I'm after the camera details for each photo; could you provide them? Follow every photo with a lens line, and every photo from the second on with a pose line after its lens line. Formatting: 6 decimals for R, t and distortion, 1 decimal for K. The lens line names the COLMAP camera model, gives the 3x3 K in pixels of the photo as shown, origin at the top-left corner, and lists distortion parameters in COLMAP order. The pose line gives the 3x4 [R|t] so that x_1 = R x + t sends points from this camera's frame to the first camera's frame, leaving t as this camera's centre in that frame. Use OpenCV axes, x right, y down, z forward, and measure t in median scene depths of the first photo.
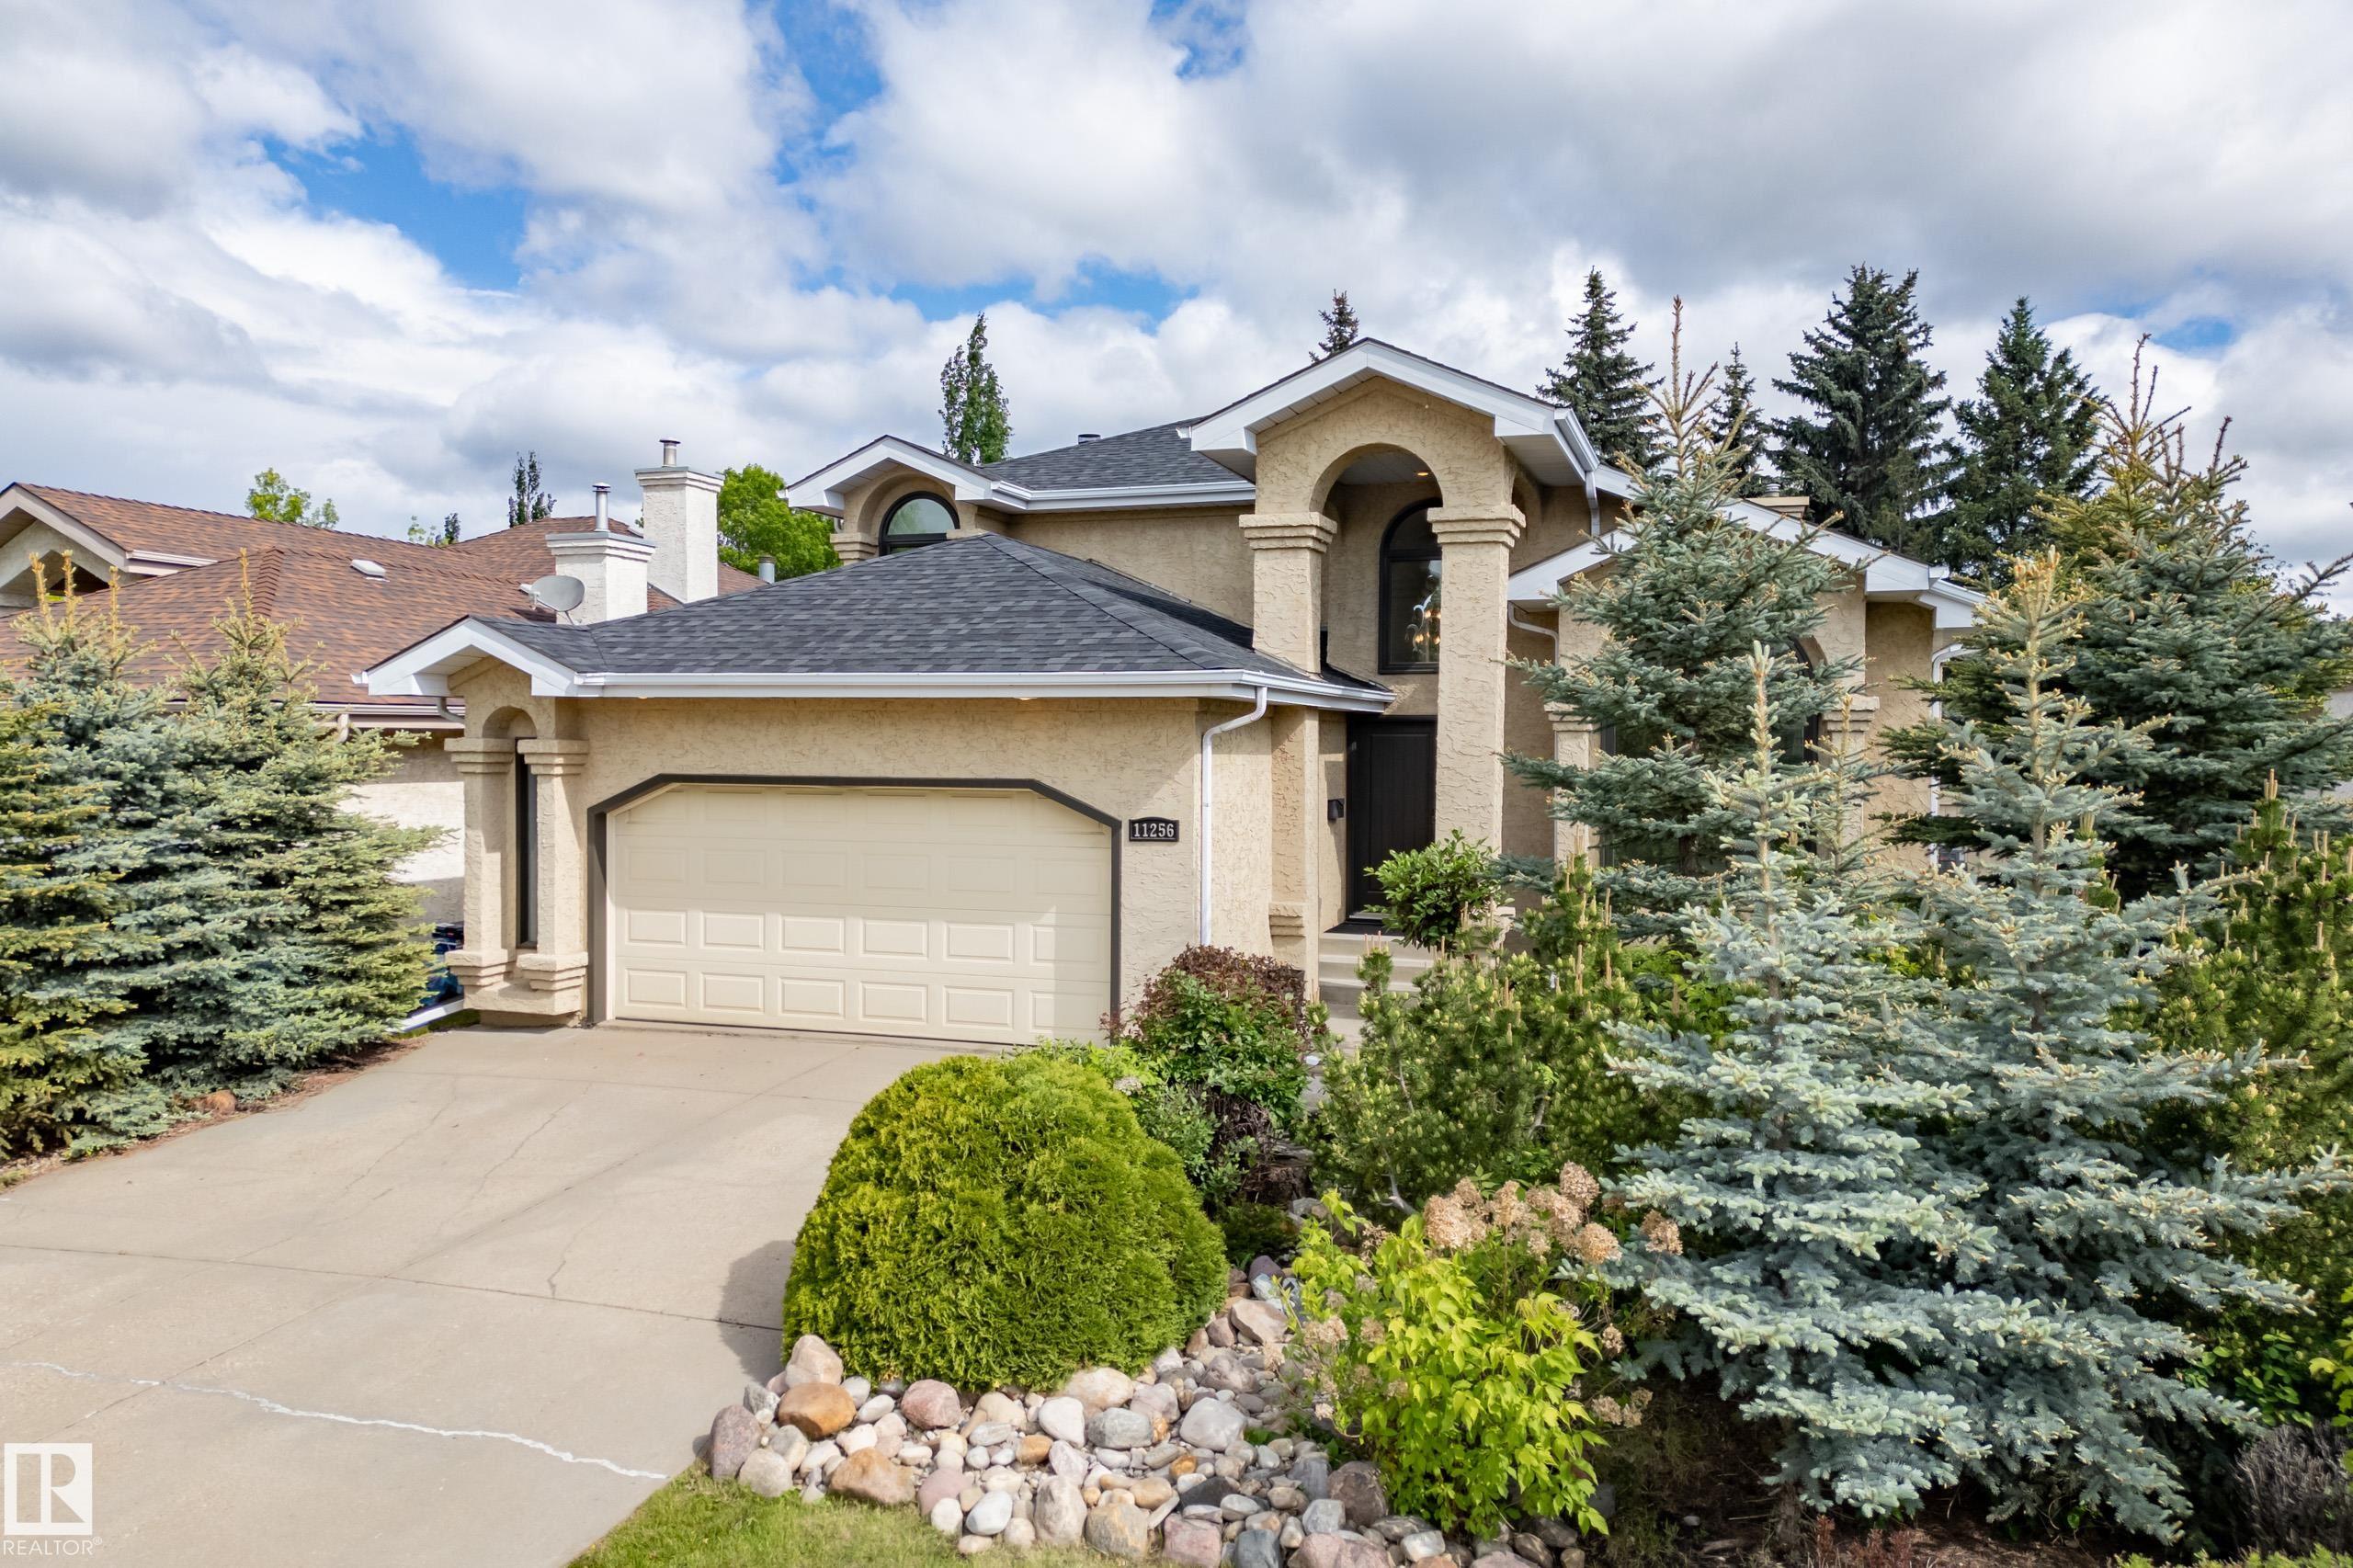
lens RADIAL K [[1626.2, 0, 1175.1], [0, 1626.2, 793.6], [0, 0, 1]] dist [0.098413, -0.136200]
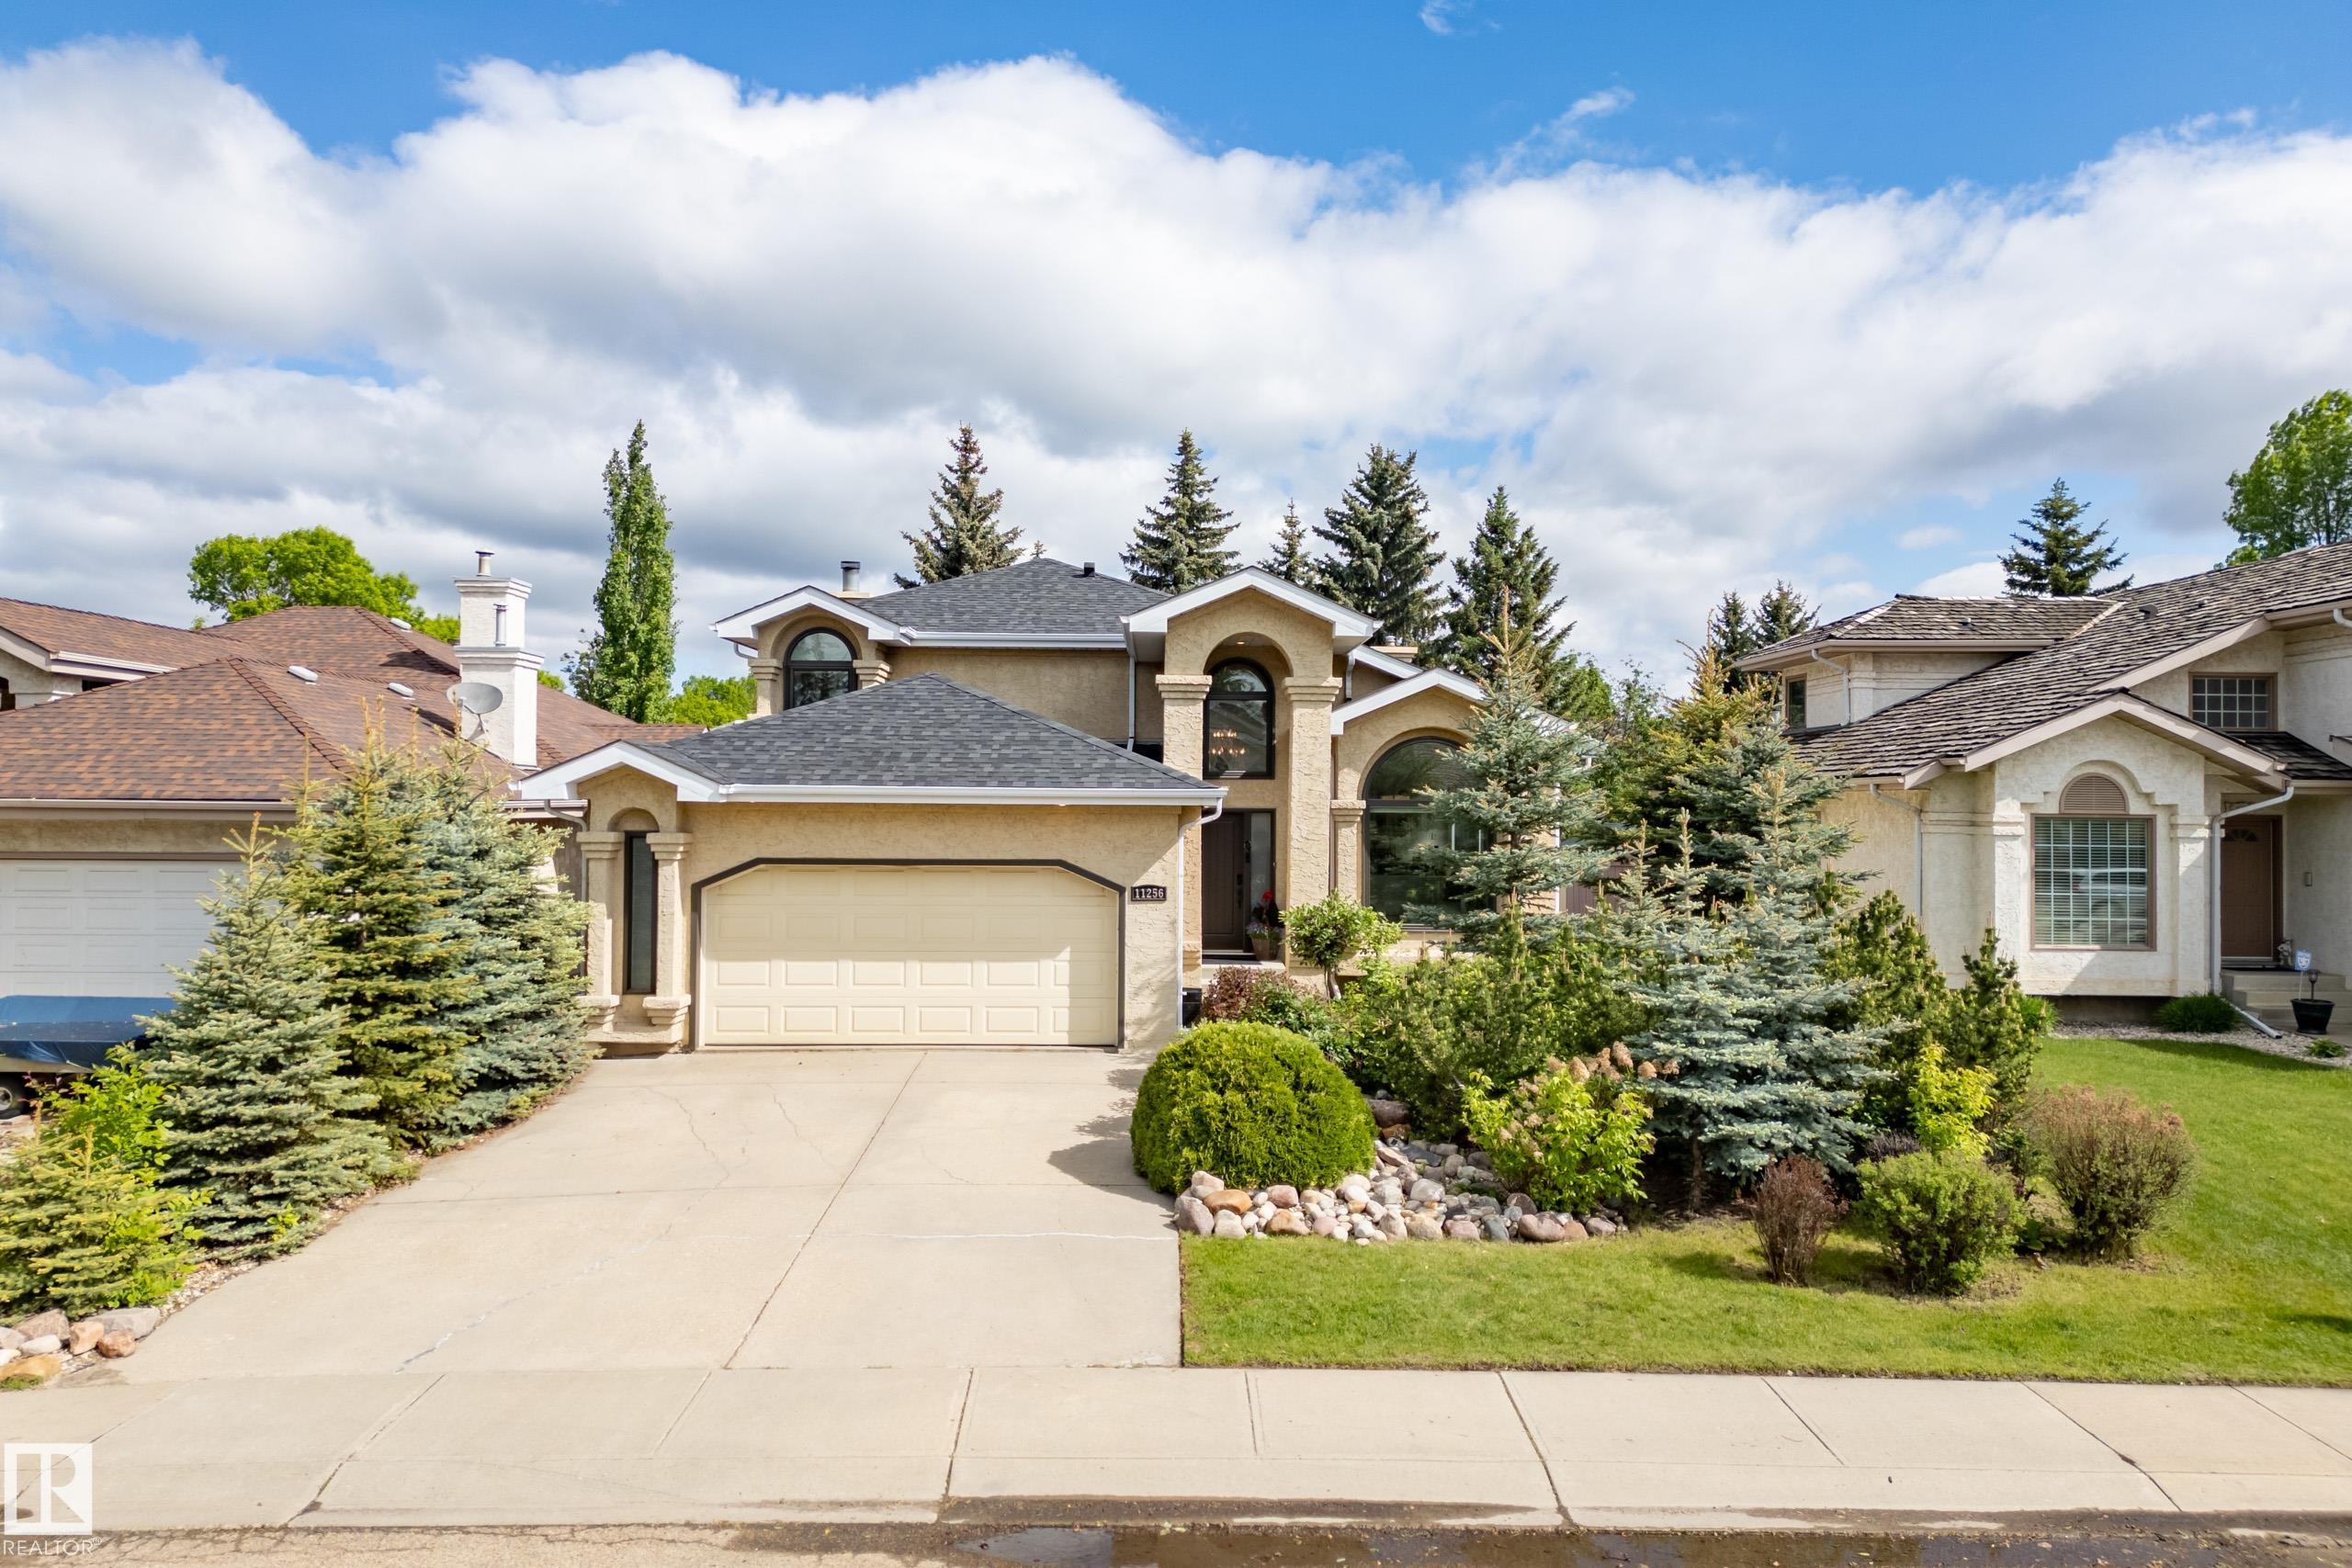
lens RADIAL K [[1625.3, 0, 1174.6], [0, 1625.3, 793.6], [0, 0, 1]] dist [0.098413, -0.136200]
pose [[0.941489, 0.003239, 0.337028, -0.431098], [0.008452, 0.999413, -0.033214, -0.017061], [-0.336938, 0.034119, 0.940908, -0.362749]]
